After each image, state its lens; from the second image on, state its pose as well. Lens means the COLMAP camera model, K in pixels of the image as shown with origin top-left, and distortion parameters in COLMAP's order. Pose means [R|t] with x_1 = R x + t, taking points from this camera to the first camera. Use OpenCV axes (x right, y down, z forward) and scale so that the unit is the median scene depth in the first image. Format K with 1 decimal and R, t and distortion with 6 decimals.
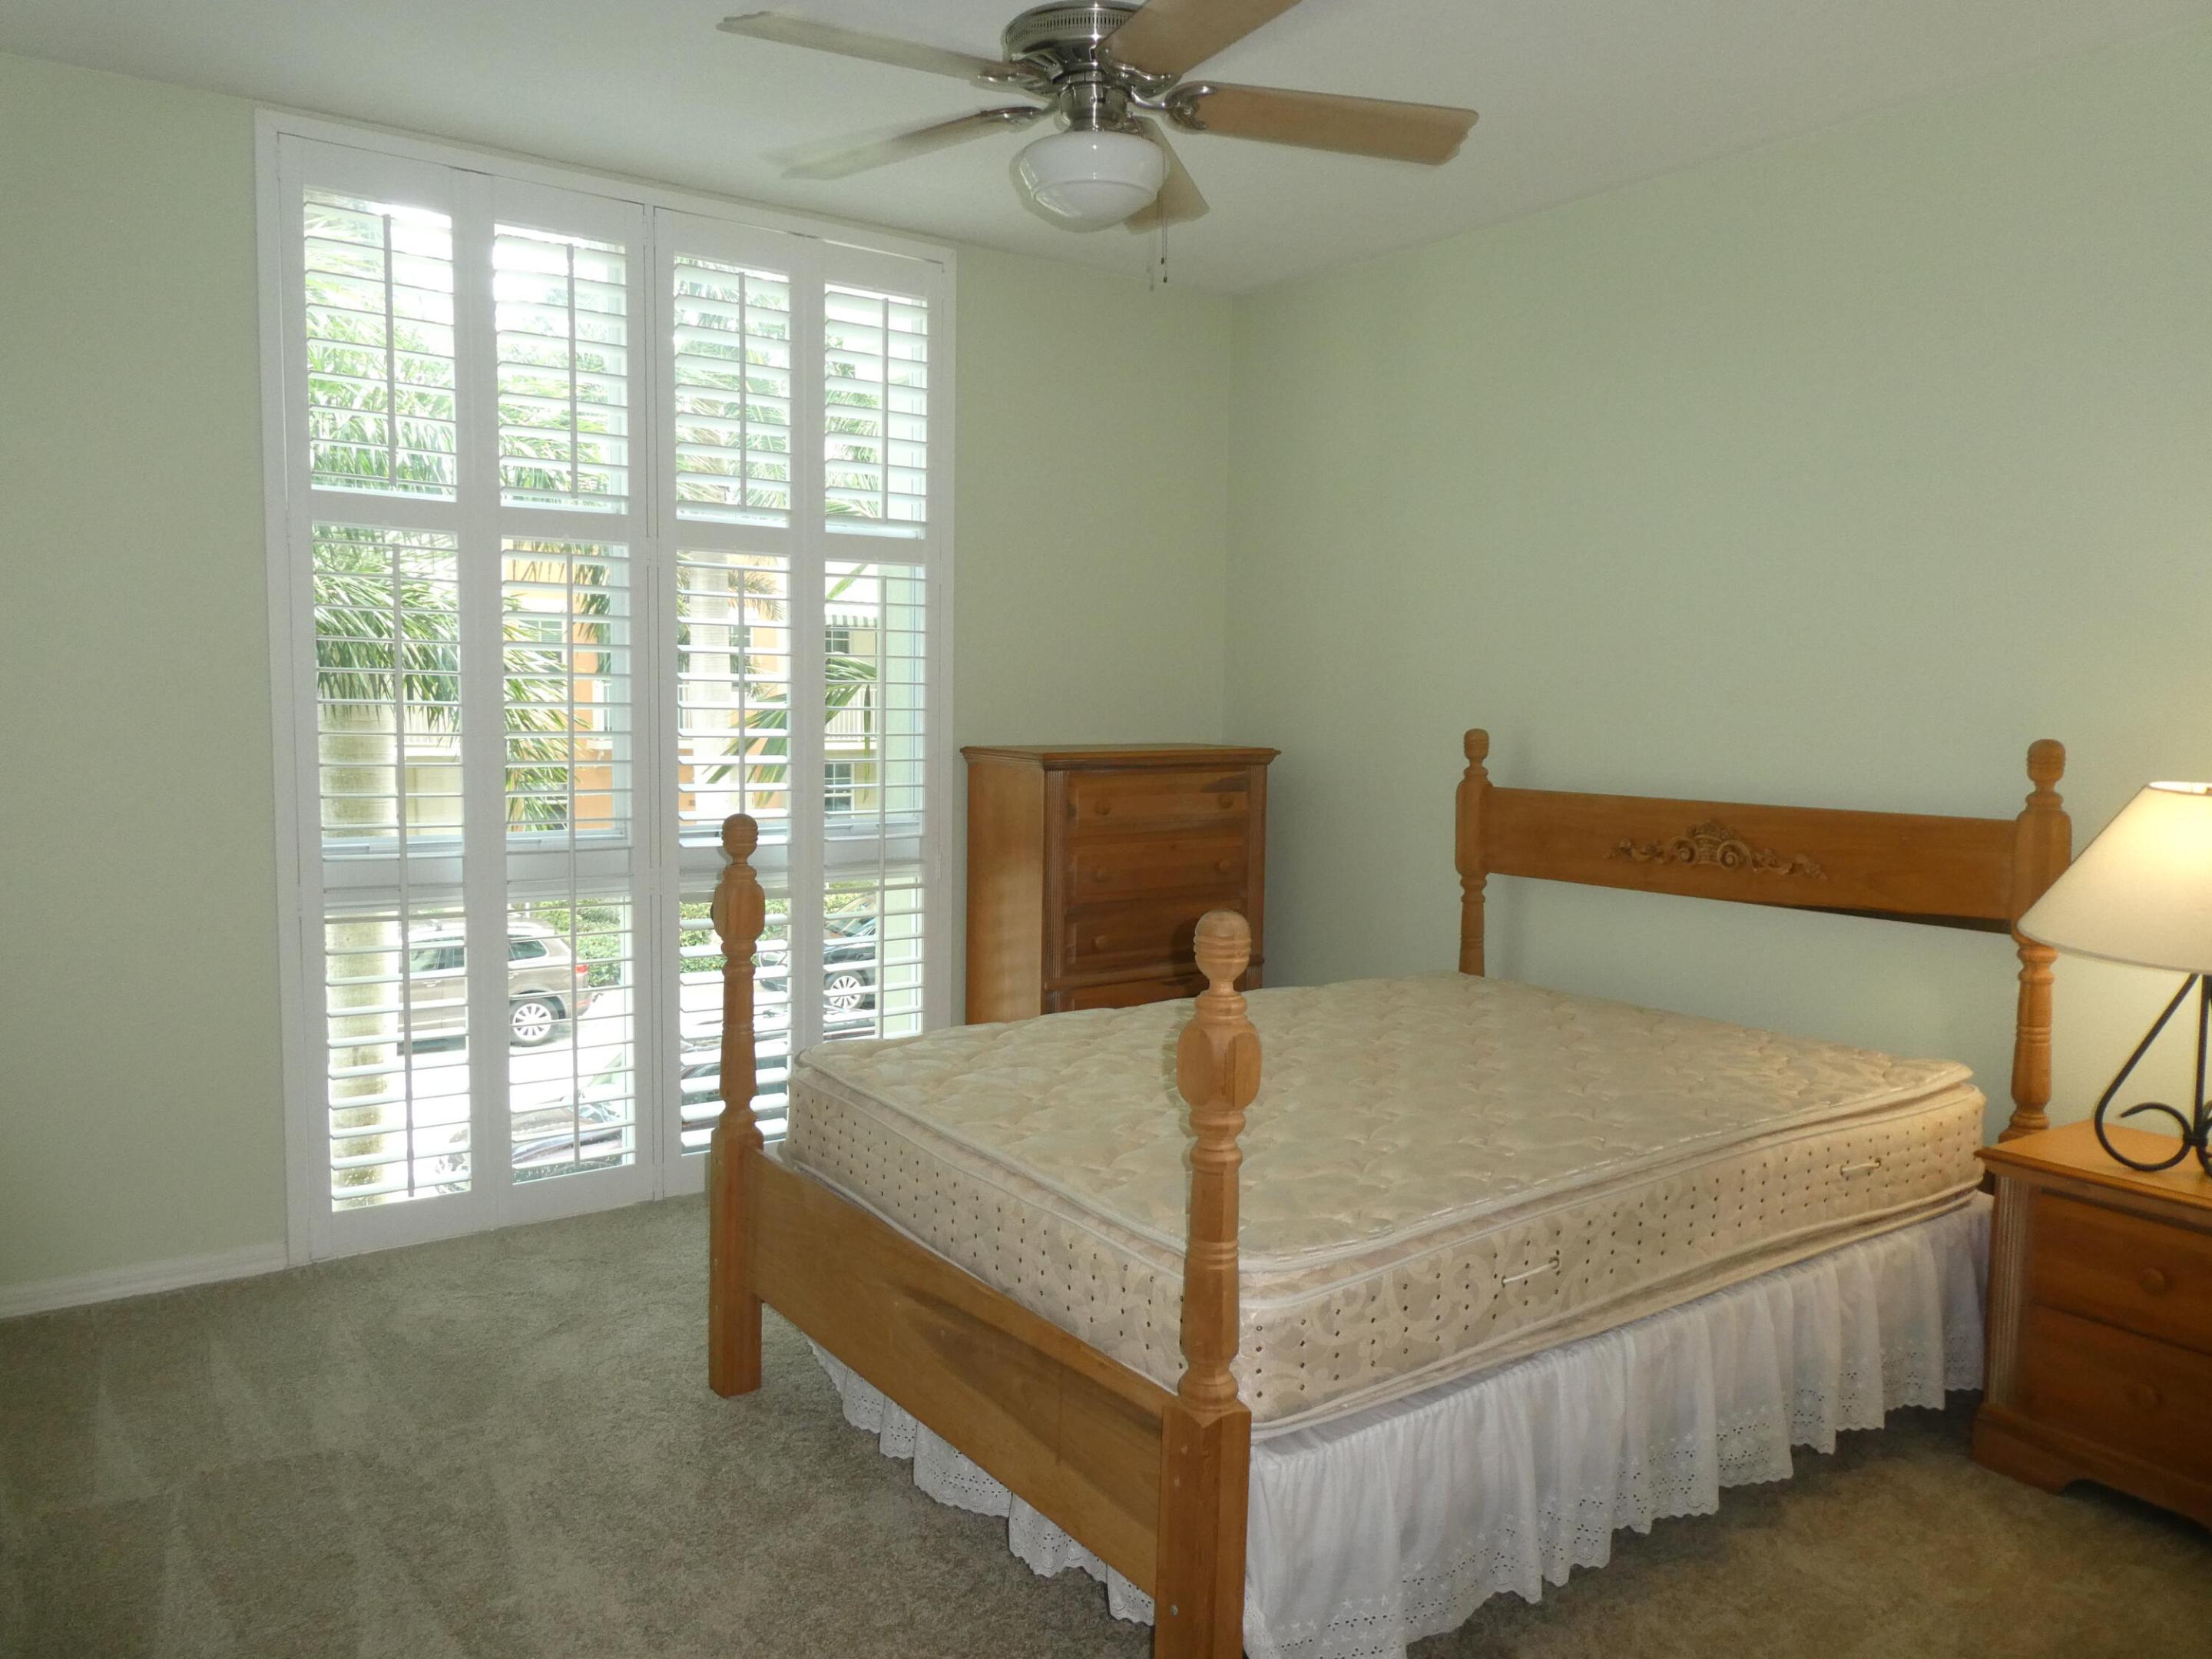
lens RADIAL K [[1598.0, 0, 1114.8], [0, 1598.0, 826.1], [0, 0, 1]] dist [-0.001875, 0.005929]
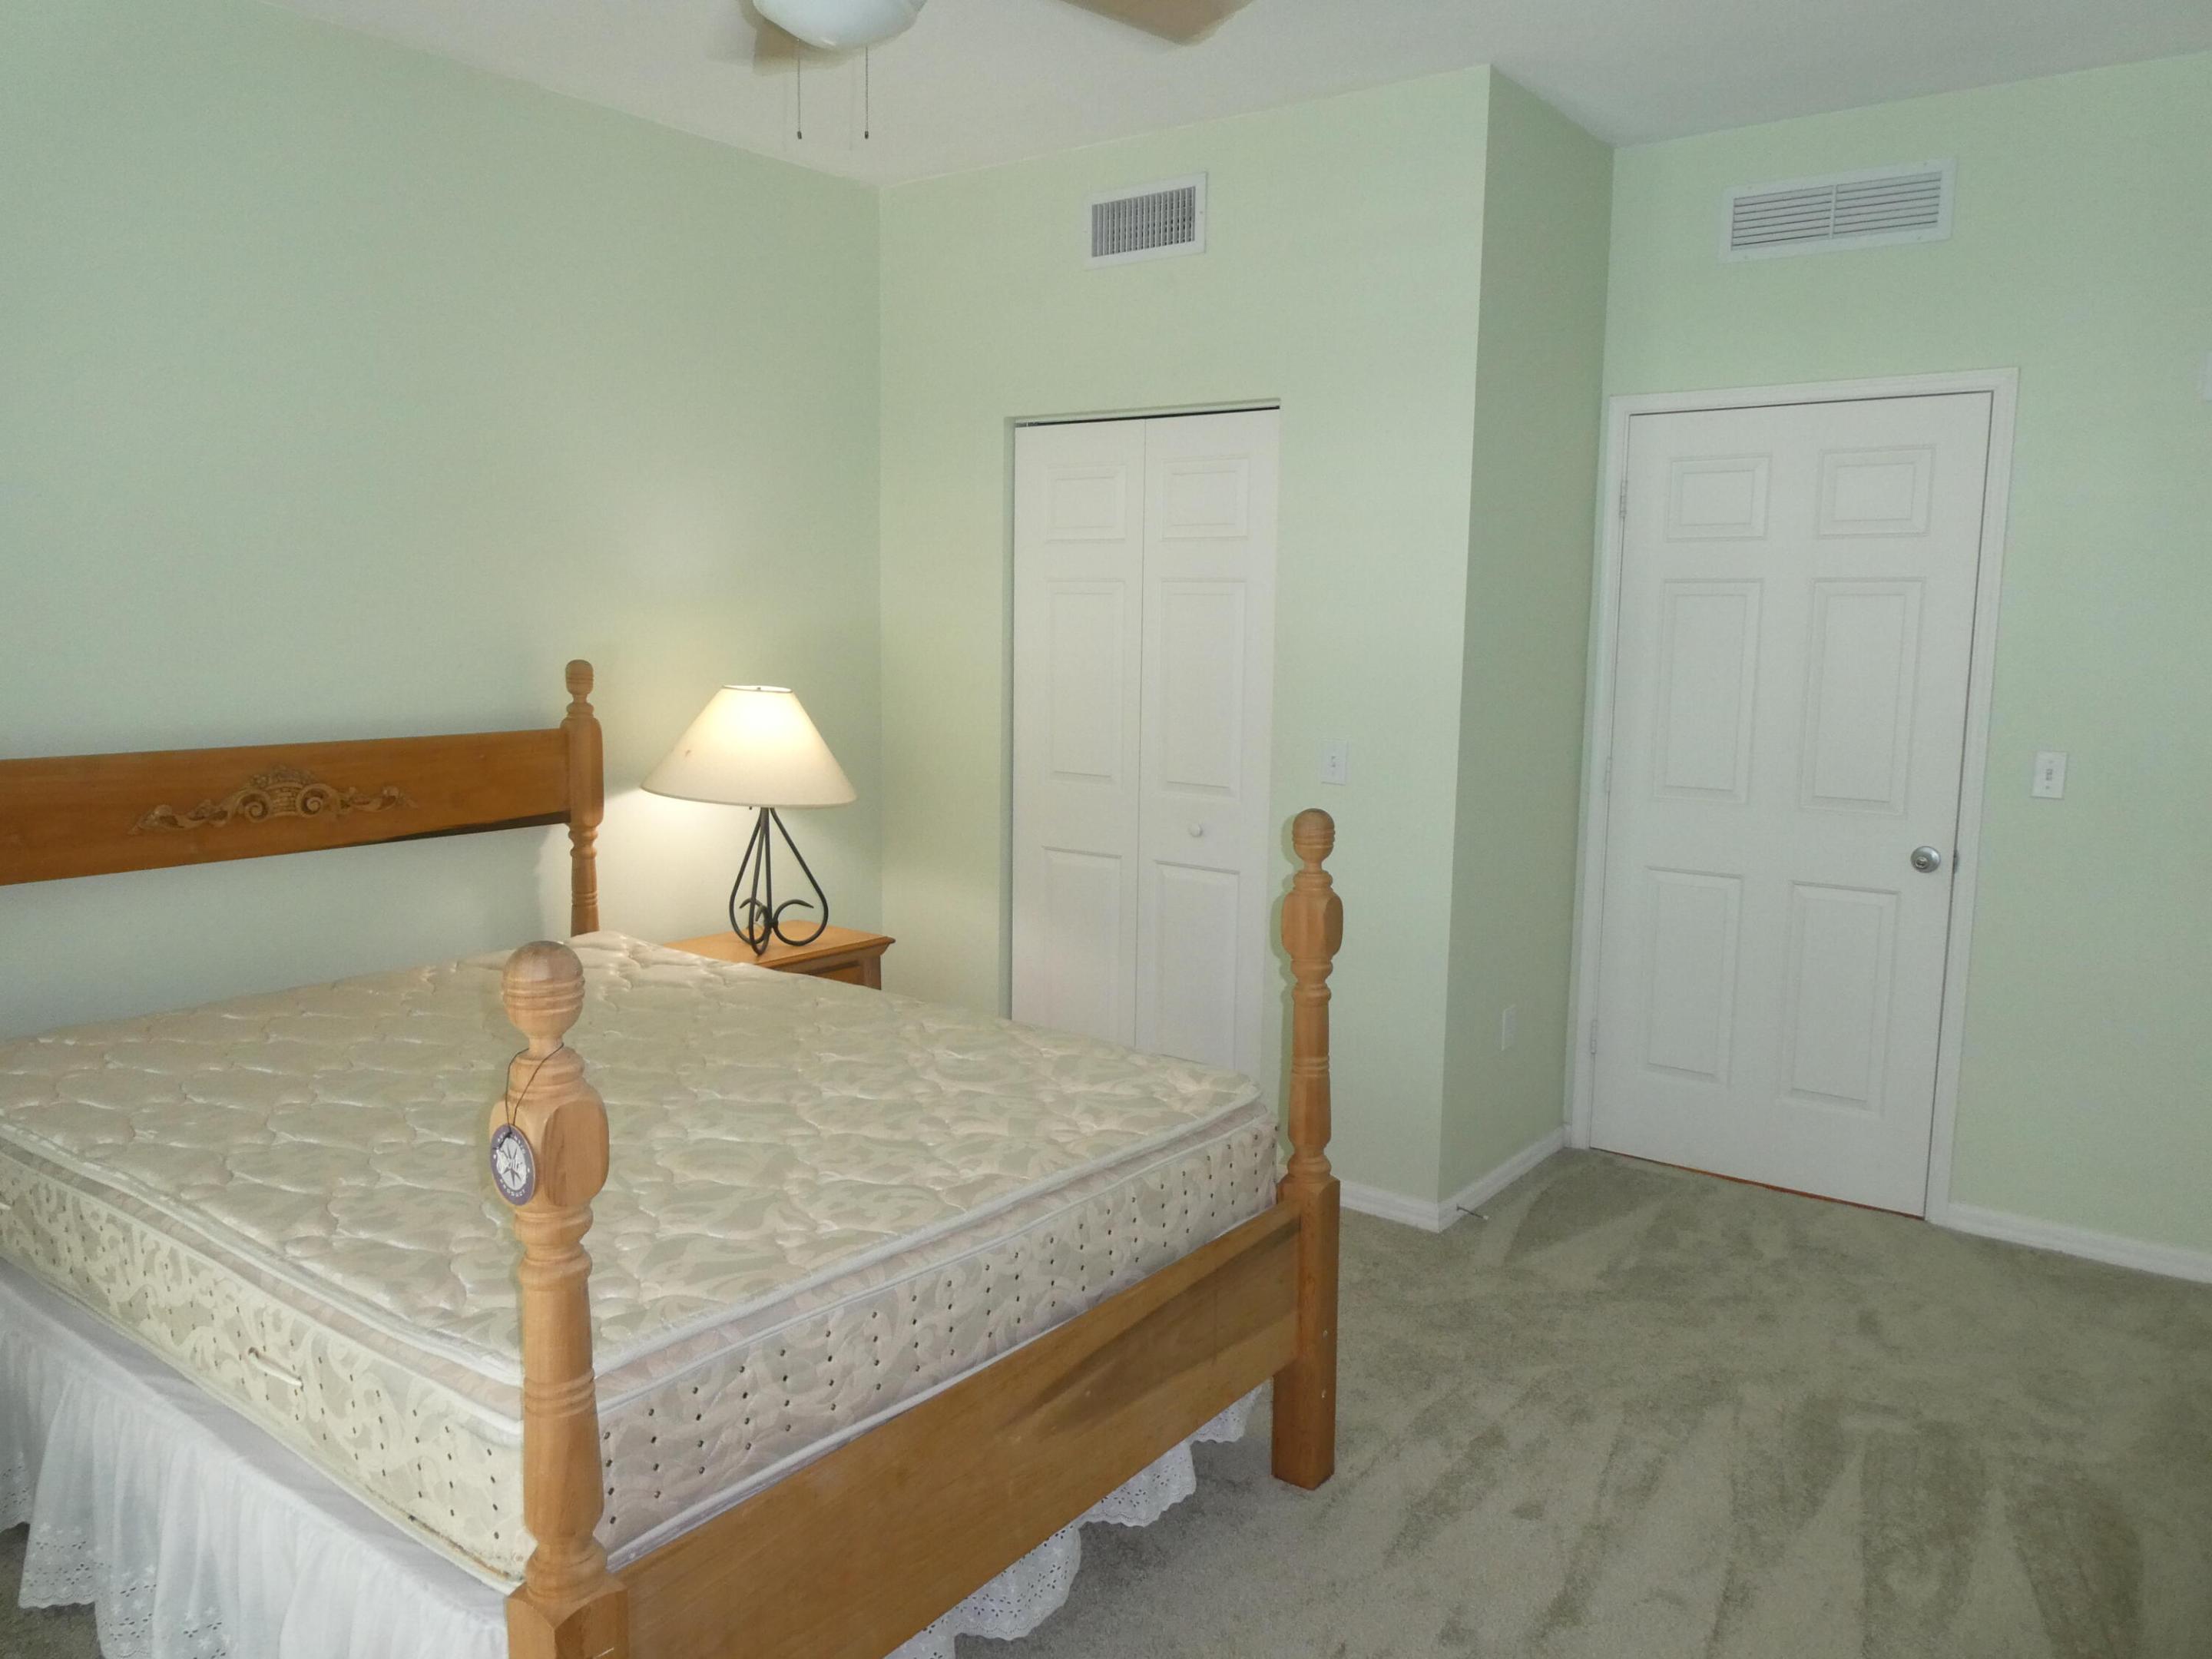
lens RADIAL K [[1598.0, 0, 1114.4], [0, 1598.0, 829.9], [0, 0, 1]] dist [-0.001875, 0.005929]
pose [[-0.306551, -0.137926, 0.941808, -0.705617], [0.062838, 0.984355, 0.164610, -0.099617], [-0.949778, 0.109643, -0.293088, 0.962261]]
